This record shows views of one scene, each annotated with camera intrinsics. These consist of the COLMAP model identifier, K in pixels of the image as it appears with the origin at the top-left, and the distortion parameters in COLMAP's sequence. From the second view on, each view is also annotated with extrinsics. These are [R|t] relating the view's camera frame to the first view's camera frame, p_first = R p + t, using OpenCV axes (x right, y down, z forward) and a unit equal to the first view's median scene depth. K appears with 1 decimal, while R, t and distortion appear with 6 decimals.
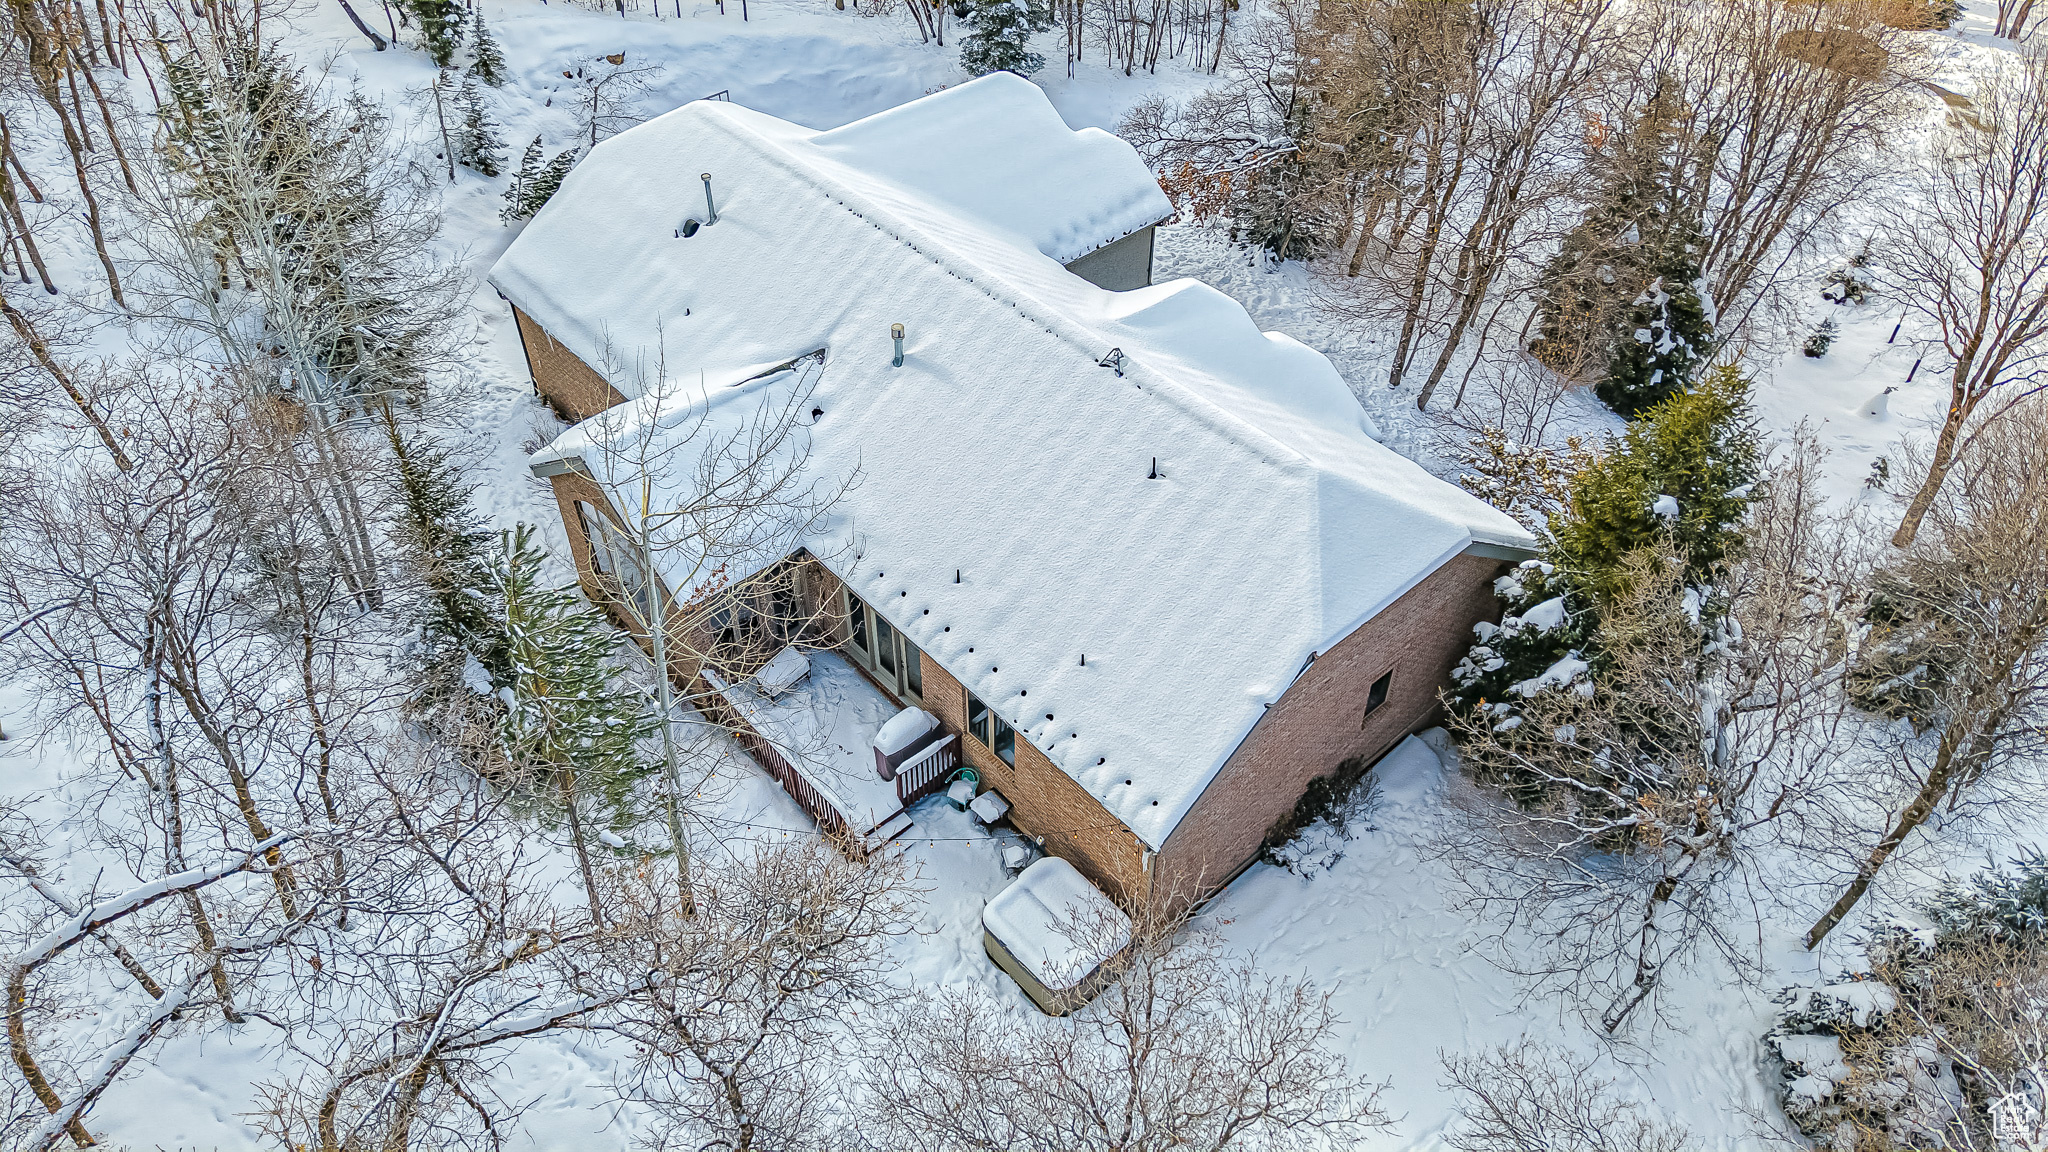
lens RADIAL K [[1354.6, 0, 1024.0], [0, 1354.6, 576.0], [0, 0, 1]] dist [0.067437, -0.073975]
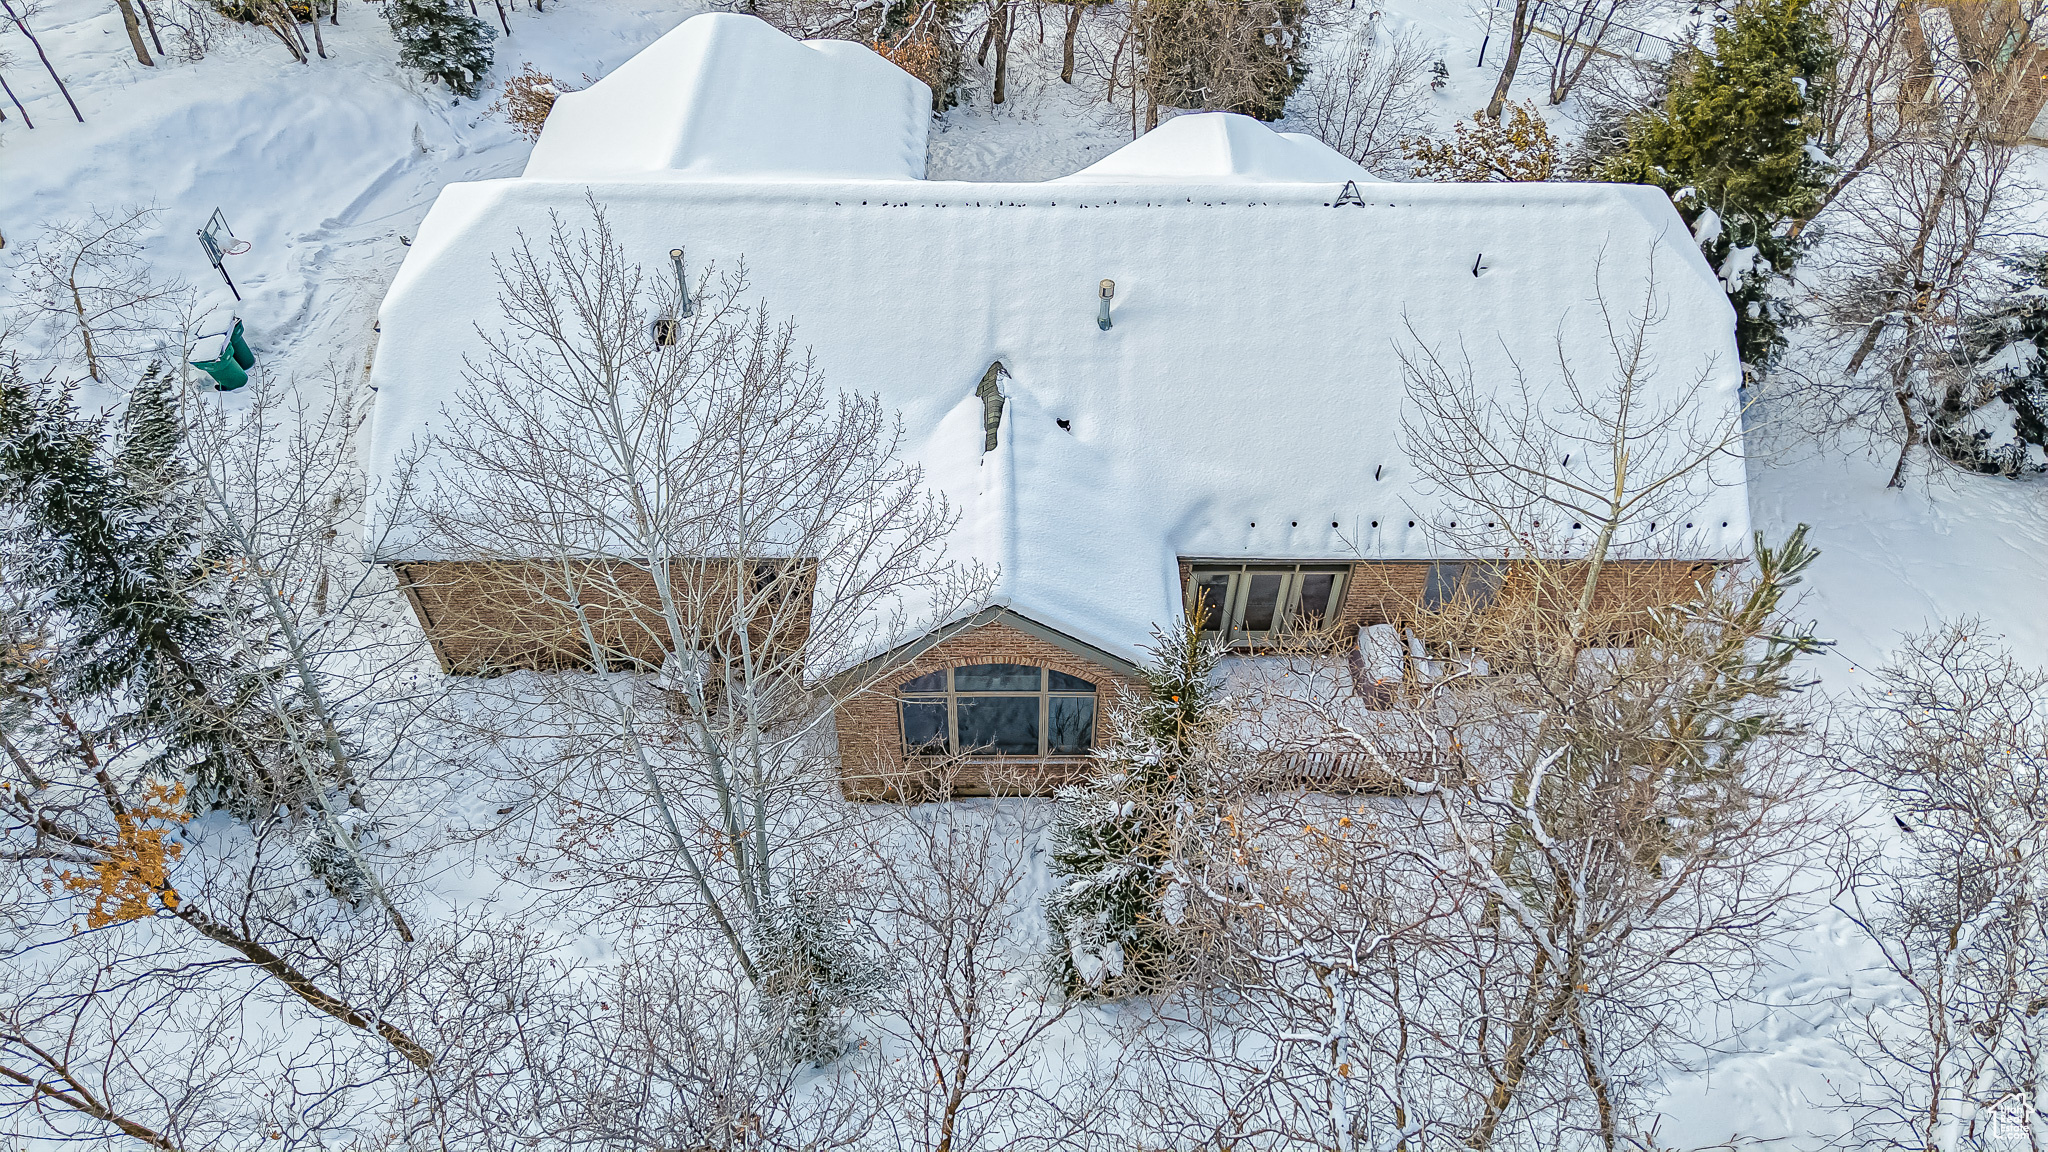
lens RADIAL K [[1354.6, 0, 1024.0], [0, 1354.6, 576.0], [0, 0, 1]] dist [0.067437, -0.073975]
pose [[0.667895, -0.553157, 0.497930, -0.640814], [0.504749, 0.828317, 0.243145, -0.261099], [-0.546941, 0.088934, 0.832434, 0.338351]]
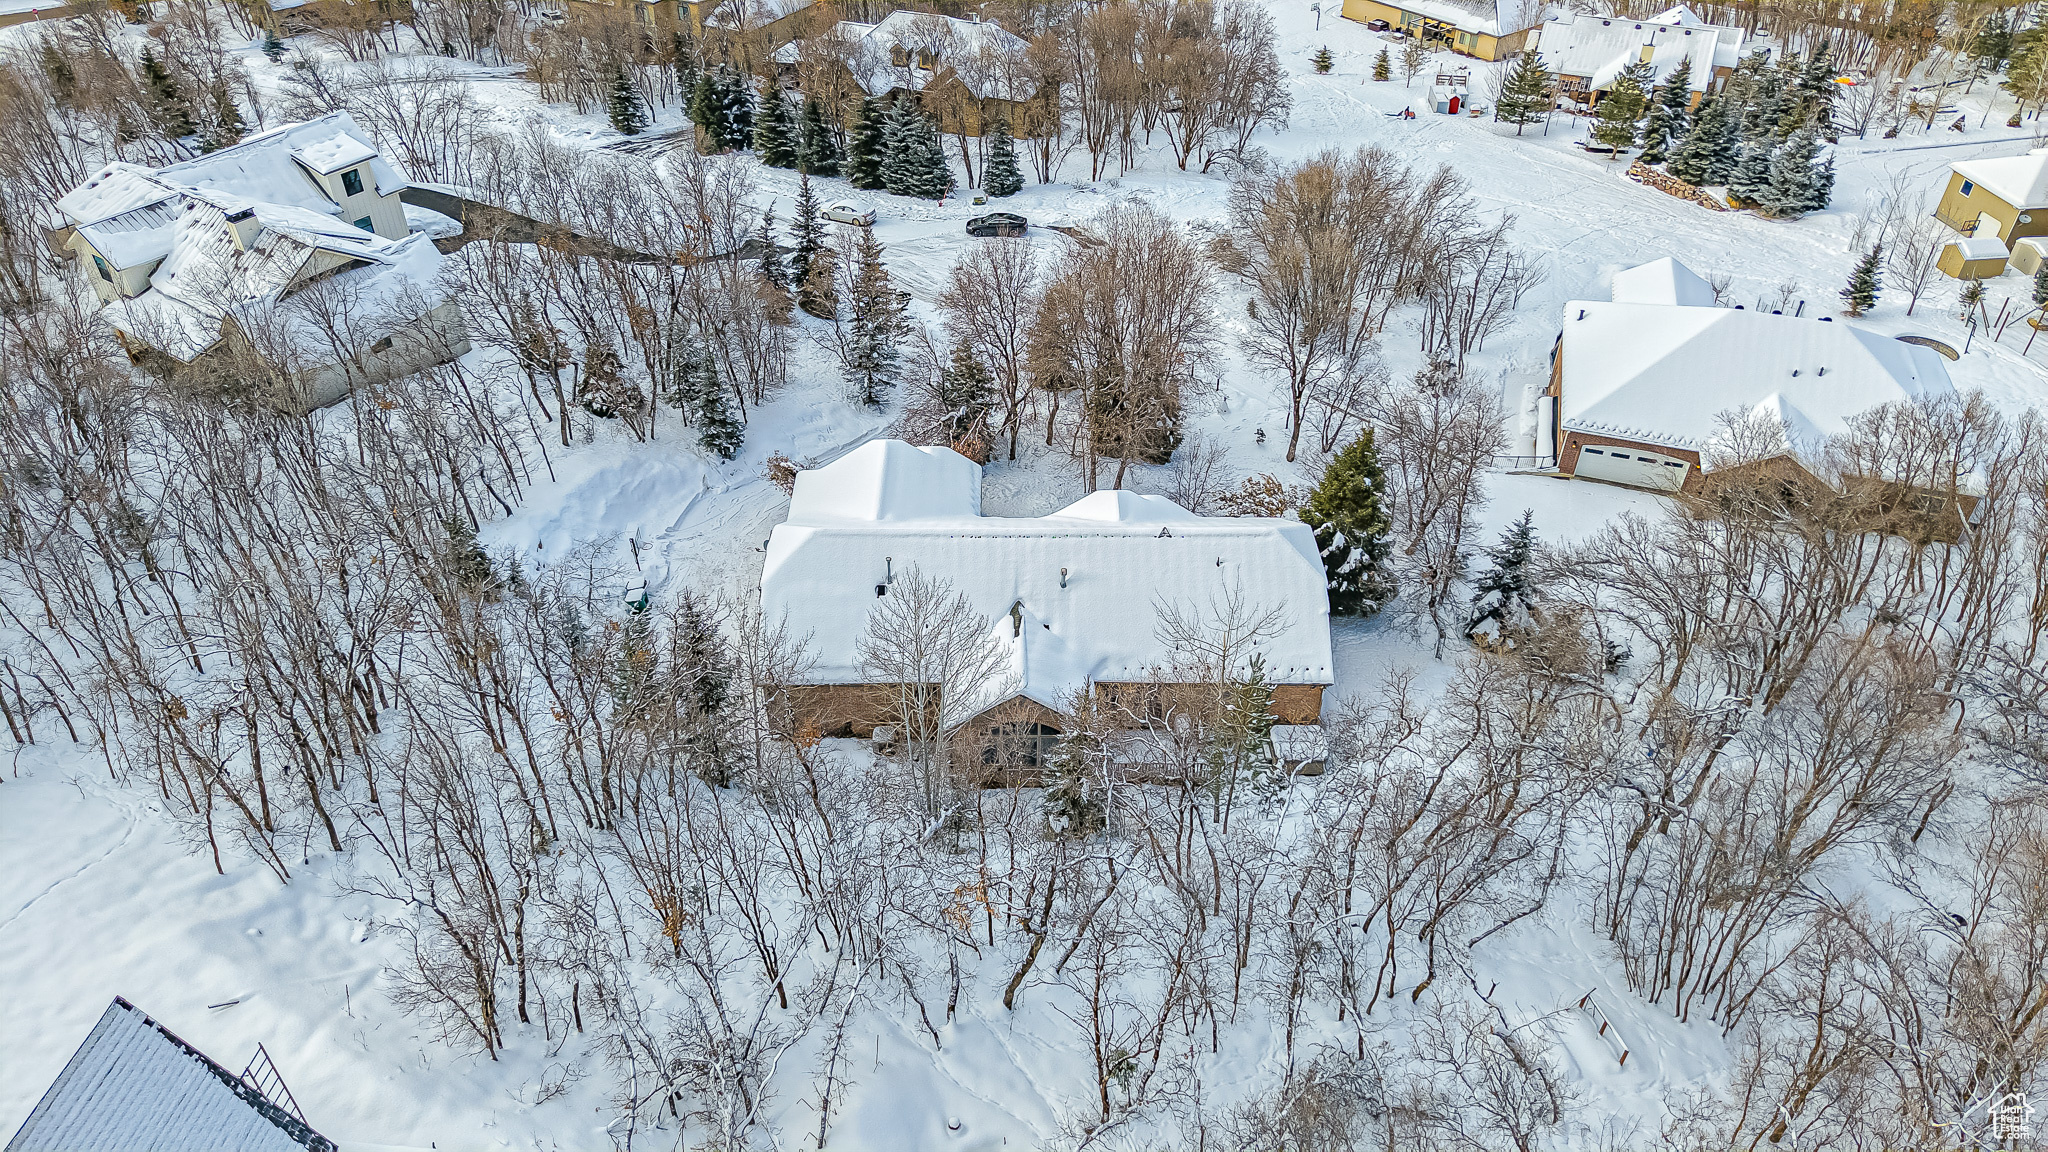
lens RADIAL K [[1354.6, 0, 1024.0], [0, 1354.6, 576.0], [0, 0, 1]] dist [0.067437, -0.073975]
pose [[0.663601, -0.466682, 0.584672, -1.320471], [0.505595, 0.855824, 0.109264, -0.424468], [-0.551368, 0.223100, 0.803878, -0.604327]]
